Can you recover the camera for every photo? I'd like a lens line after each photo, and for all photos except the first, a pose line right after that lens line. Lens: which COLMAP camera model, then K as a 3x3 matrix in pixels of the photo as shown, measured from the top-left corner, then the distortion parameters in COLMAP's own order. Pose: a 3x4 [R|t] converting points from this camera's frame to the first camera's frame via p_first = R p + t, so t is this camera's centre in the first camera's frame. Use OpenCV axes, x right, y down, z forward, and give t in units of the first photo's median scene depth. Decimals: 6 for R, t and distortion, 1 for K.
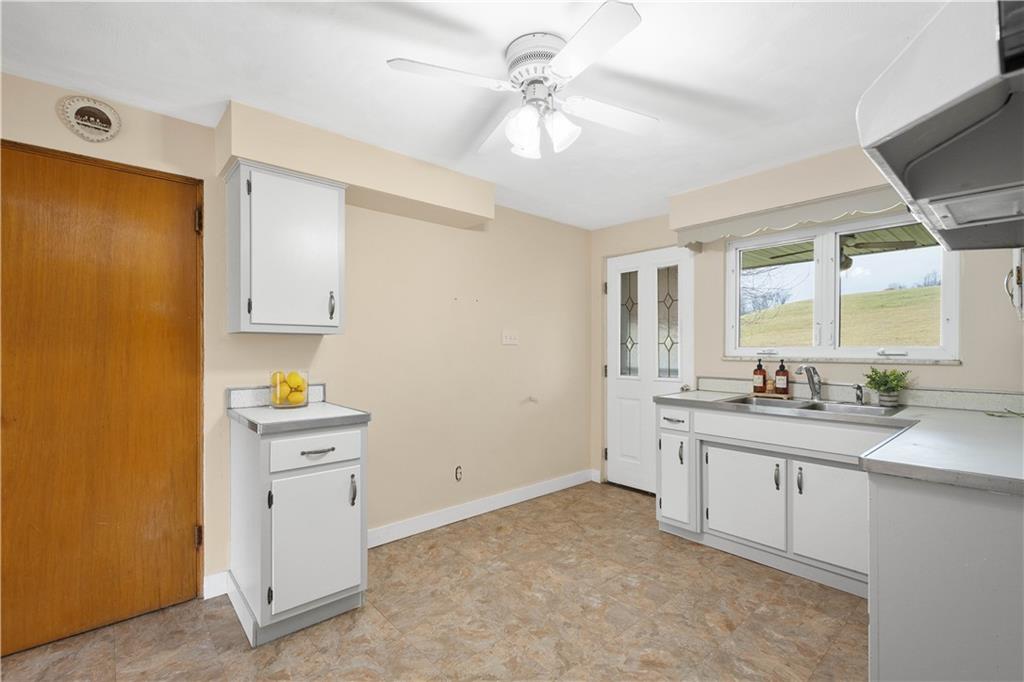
lens RADIAL K [[453.6, 0, 503.3], [0, 453.6, 350.1], [0, 0, 1]] dist [0.014243, -0.003862]
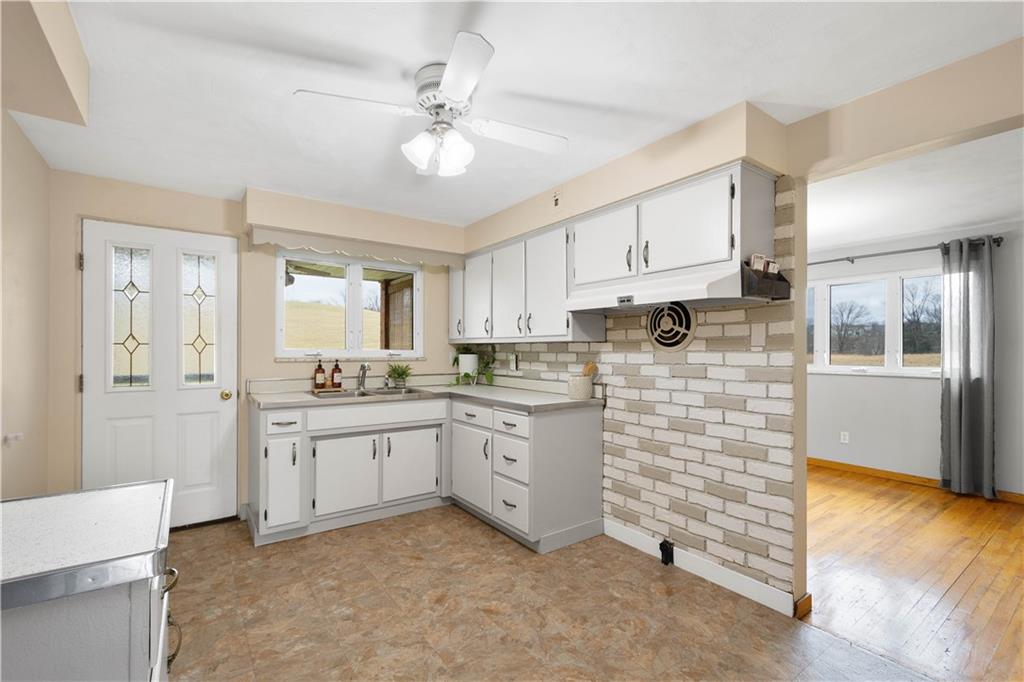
lens RADIAL K [[453.6, 0, 510.9], [0, 453.6, 346.5], [0, 0, 1]] dist [0.014243, -0.003862]
pose [[0.096564, 0.007717, 0.995297, -0.589090], [0.000966, 0.999969, -0.007847, -0.004933], [-0.995326, 0.001719, 0.096553, 0.433545]]
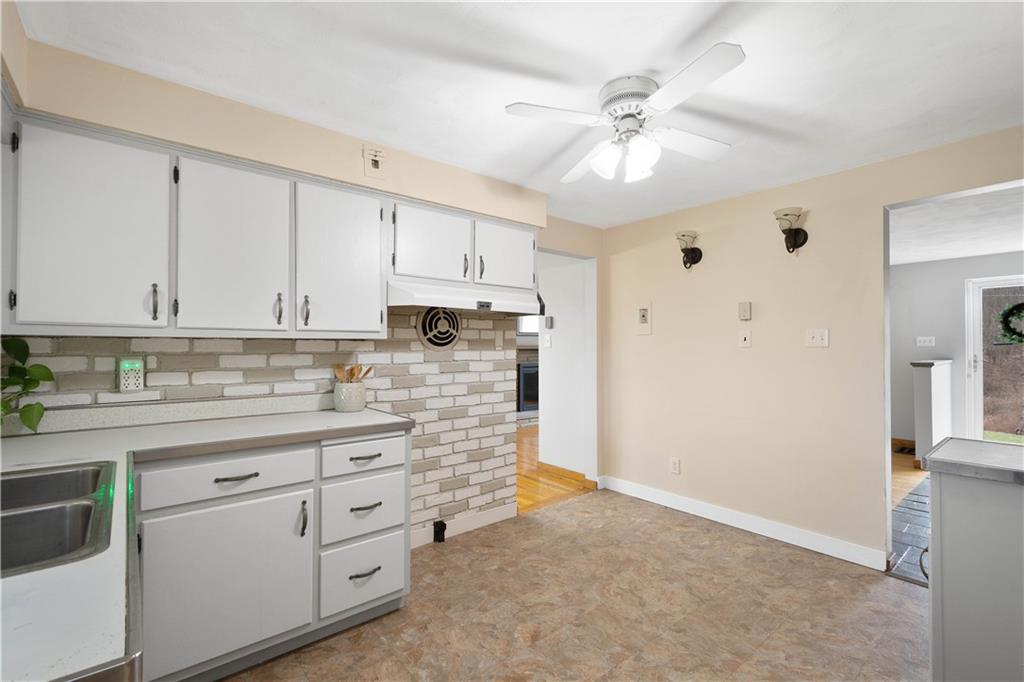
lens RADIAL K [[453.6, 0, 512.3], [0, 453.6, 339.7], [0, 0, 1]] dist [0.014243, -0.003862]
pose [[-0.999712, 0.000442, 0.023975, 0.195487], [0.000111, 0.999905, -0.013803, -0.012307], [-0.023978, -0.013797, -0.999617, 1.255930]]
